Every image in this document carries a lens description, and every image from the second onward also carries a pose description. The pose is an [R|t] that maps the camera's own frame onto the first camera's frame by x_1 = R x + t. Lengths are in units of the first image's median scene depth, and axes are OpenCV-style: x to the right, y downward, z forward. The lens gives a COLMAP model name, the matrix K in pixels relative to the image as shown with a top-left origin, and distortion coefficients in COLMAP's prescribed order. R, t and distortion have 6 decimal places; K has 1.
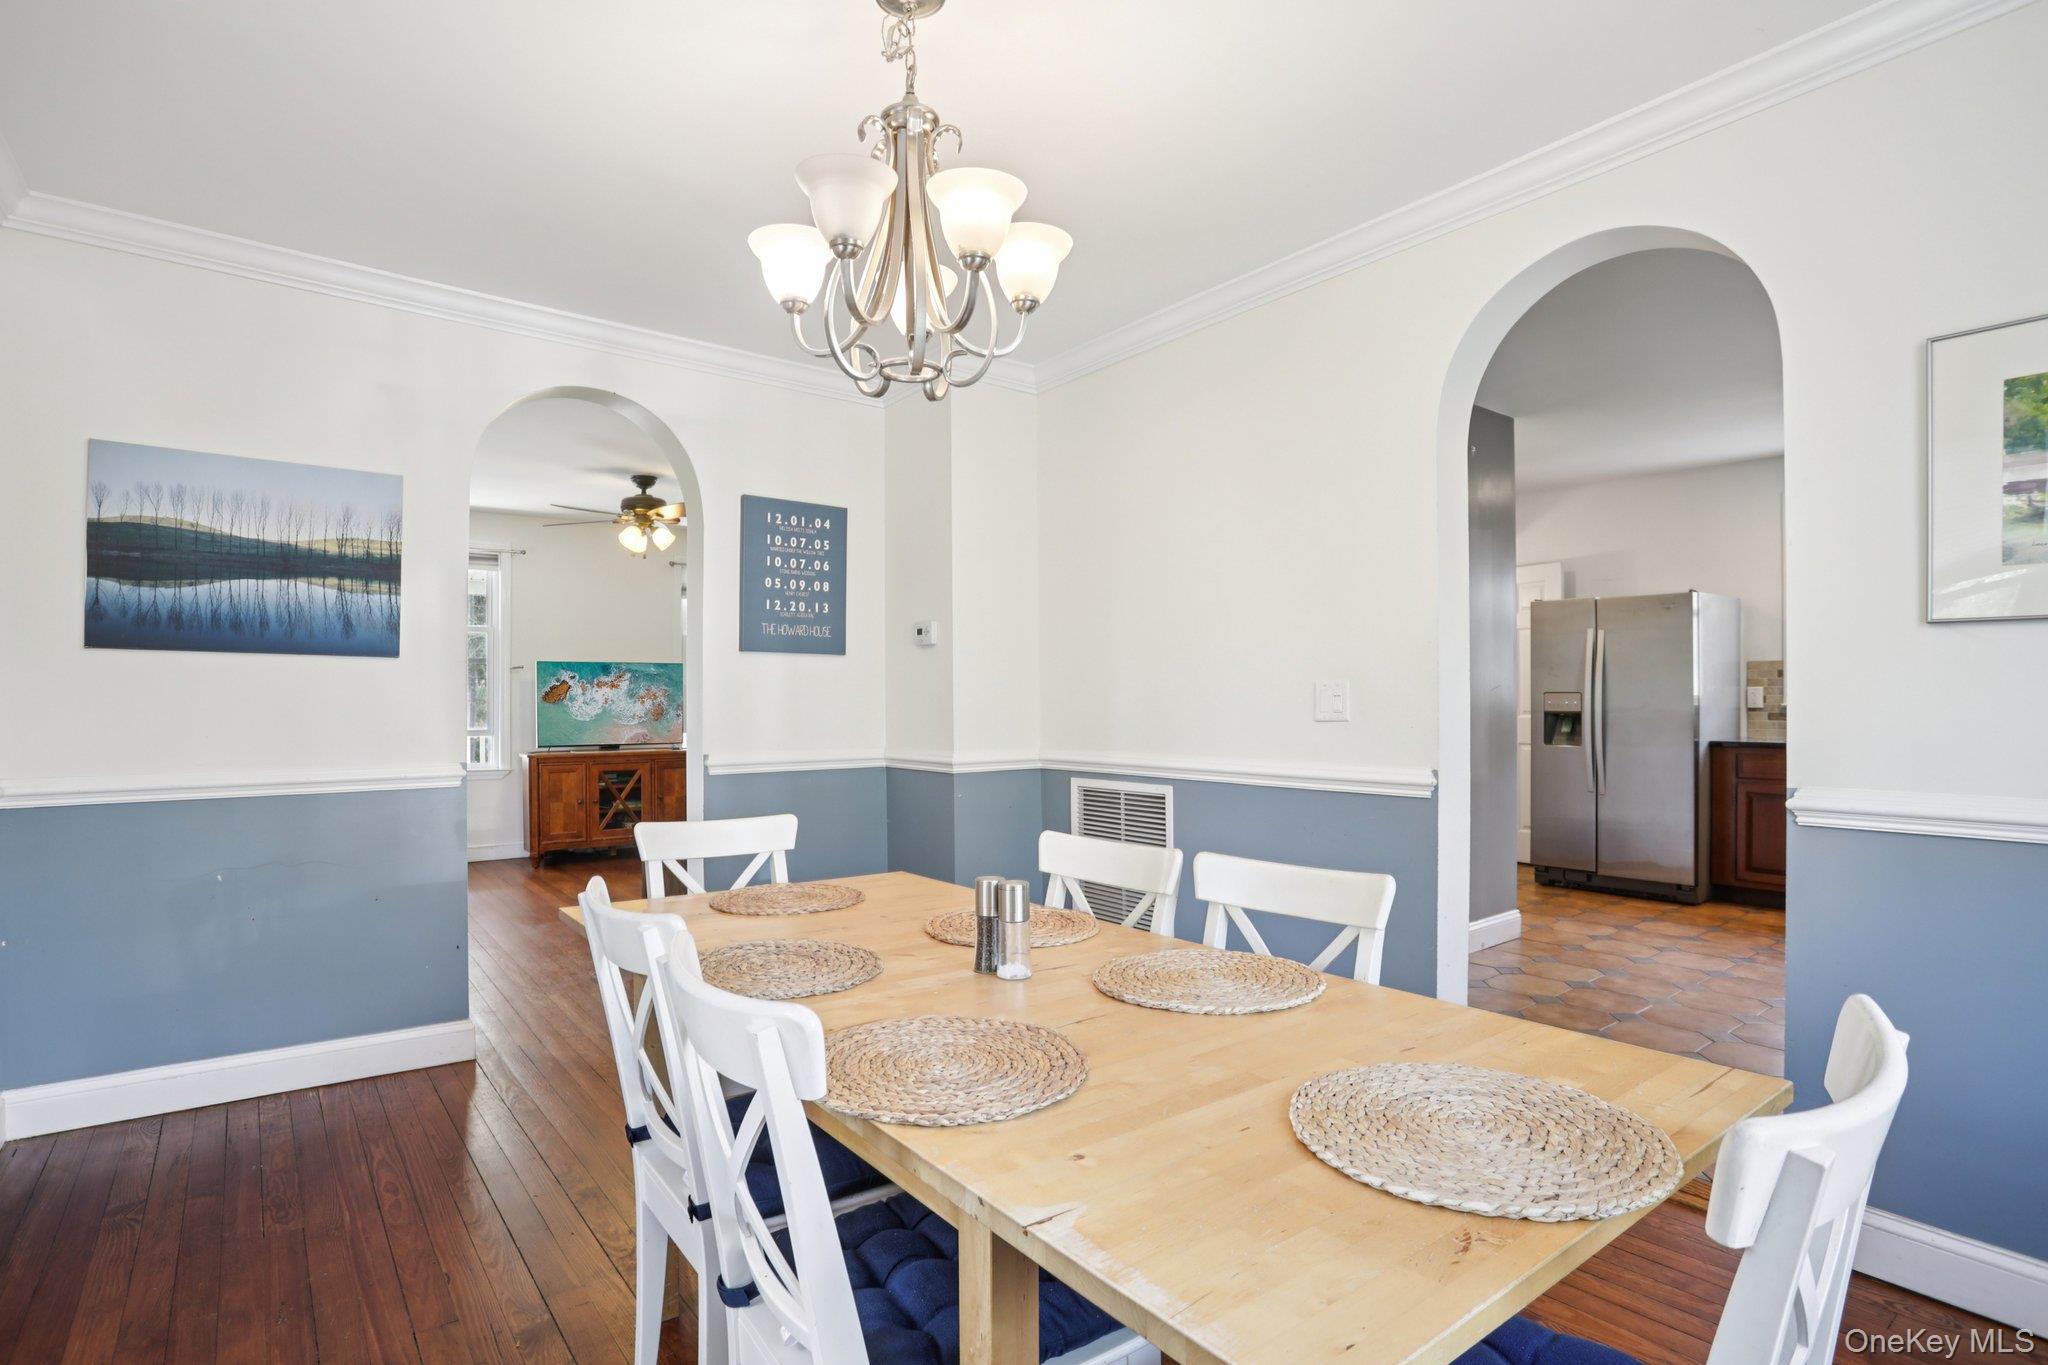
lens RADIAL K [[1011.0, 0, 1013.5], [0, 1011.0, 700.2], [0, 0, 1]] dist [-0.077379, 0.038555]
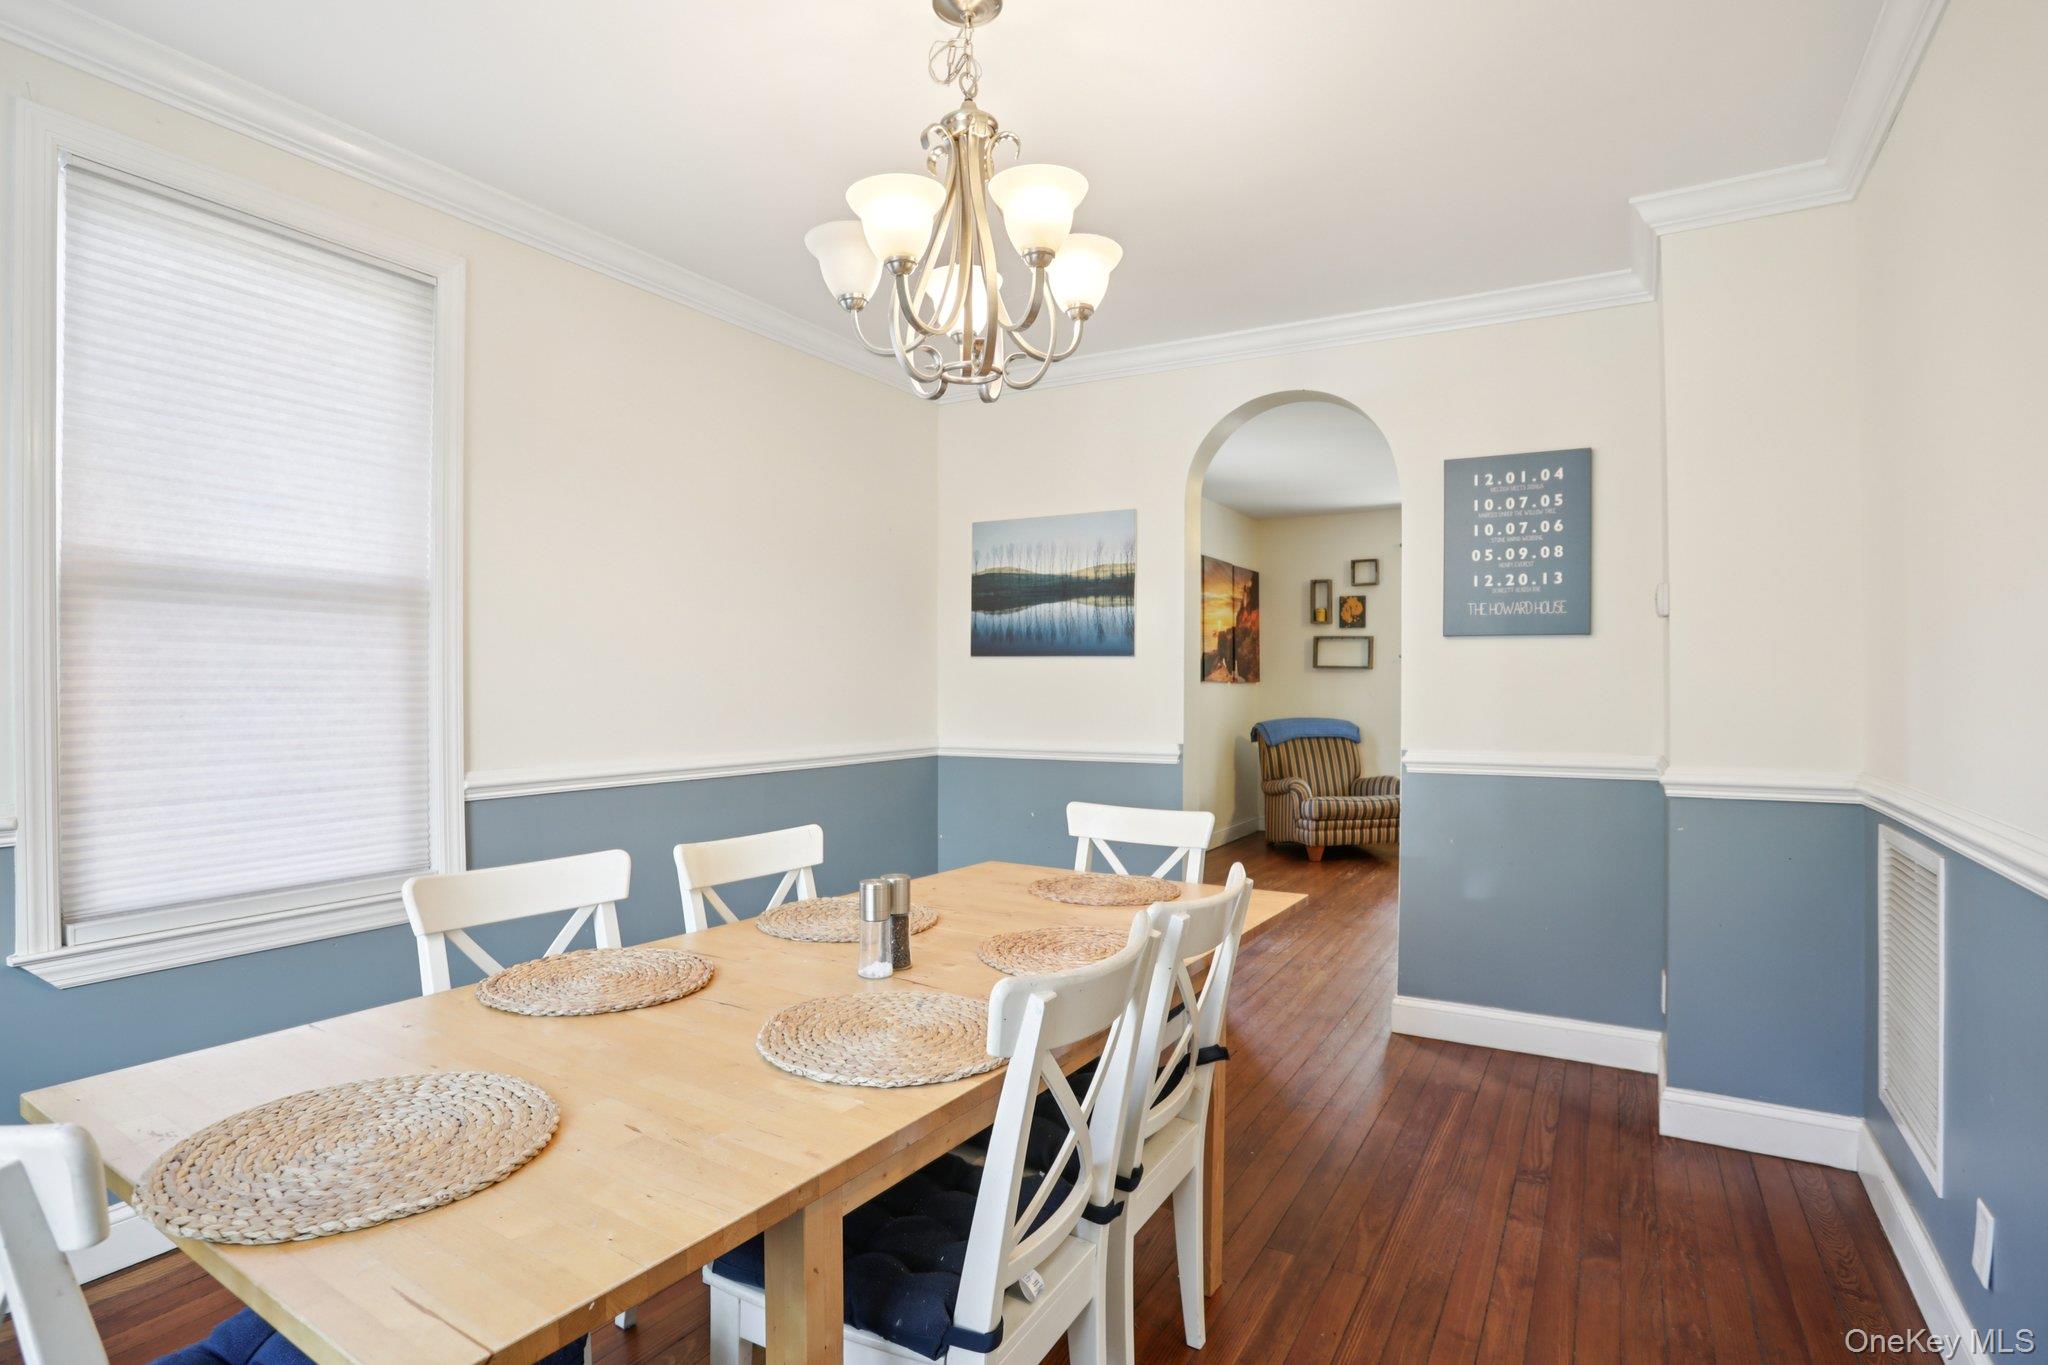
lens RADIAL K [[1011.0, 0, 1013.5], [0, 1011.0, 700.2], [0, 0, 1]] dist [-0.077379, 0.038555]
pose [[0.372892, 0.015129, -0.927751, 0.401380], [0.000468, 0.999864, 0.016493, -0.006993], [0.927875, -0.006584, 0.372834, 0.309457]]
